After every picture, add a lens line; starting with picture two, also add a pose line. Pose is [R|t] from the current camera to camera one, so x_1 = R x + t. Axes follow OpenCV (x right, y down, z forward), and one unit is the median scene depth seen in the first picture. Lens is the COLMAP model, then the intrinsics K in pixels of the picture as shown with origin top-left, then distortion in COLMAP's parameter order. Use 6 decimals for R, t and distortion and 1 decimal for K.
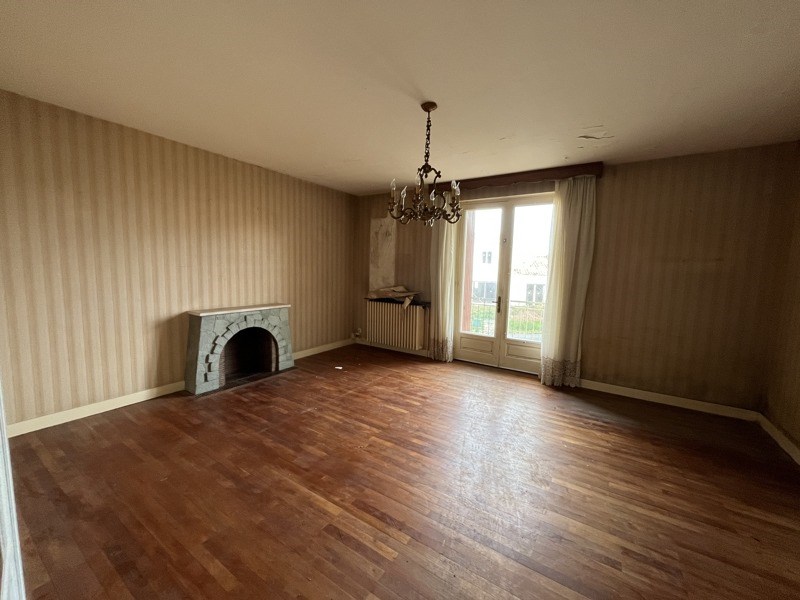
lens RADIAL K [[321.2, 0, 399.0], [0, 321.2, 299.3], [0, 0, 1]] dist [-0.001963, -0.000601]
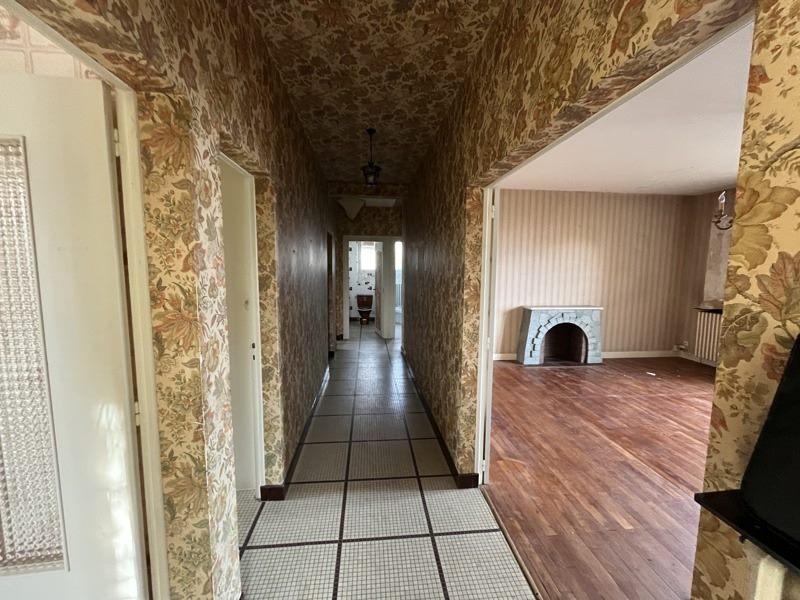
lens RADIAL K [[321.2, 0, 398.4], [0, 321.2, 299.7], [0, 0, 1]] dist [-0.001963, -0.000601]
pose [[0.628816, 0.056736, -0.775482, 0.099769], [-0.069644, 0.997435, 0.016503, 0.024325], [0.774429, 0.043631, 0.631154, -0.324736]]
